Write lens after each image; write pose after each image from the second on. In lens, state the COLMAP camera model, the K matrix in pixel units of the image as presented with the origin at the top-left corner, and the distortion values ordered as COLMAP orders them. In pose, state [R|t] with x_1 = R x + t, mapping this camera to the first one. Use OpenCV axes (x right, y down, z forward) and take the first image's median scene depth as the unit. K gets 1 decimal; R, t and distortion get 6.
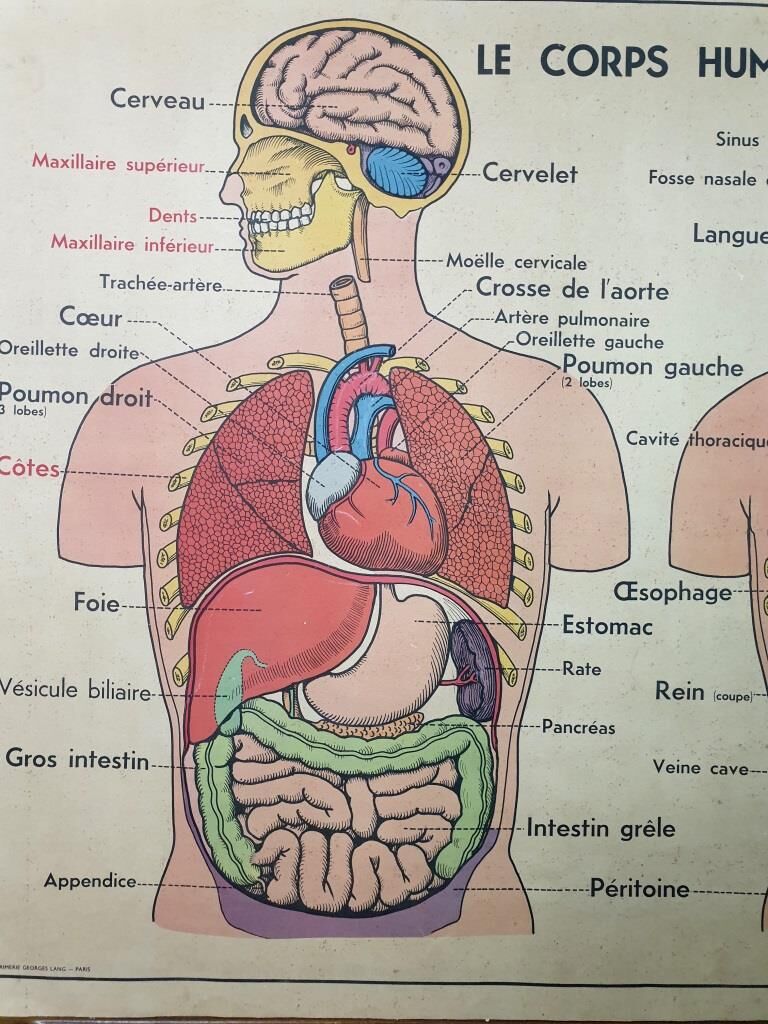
lens RADIAL K [[771.6, 0, 392.0], [0, 771.6, 507.8], [0, 0, 1]] dist [-0.005789, 0.020619]
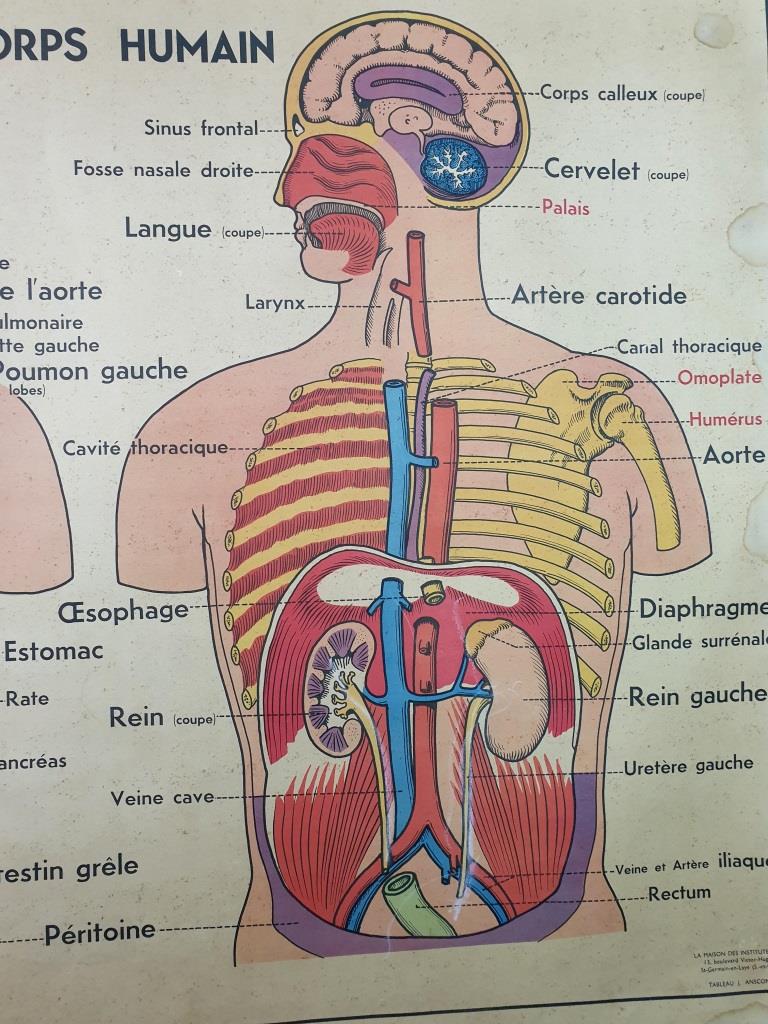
lens RADIAL K [[771.6, 0, 391.9], [0, 771.6, 501.4], [0, 0, 1]] dist [-0.005789, 0.020619]
pose [[0.997609, -0.039957, 0.056387, 0.644226], [0.040292, 0.999176, -0.004819, -0.006153], [-0.056148, 0.007080, 0.998397, 0.048706]]
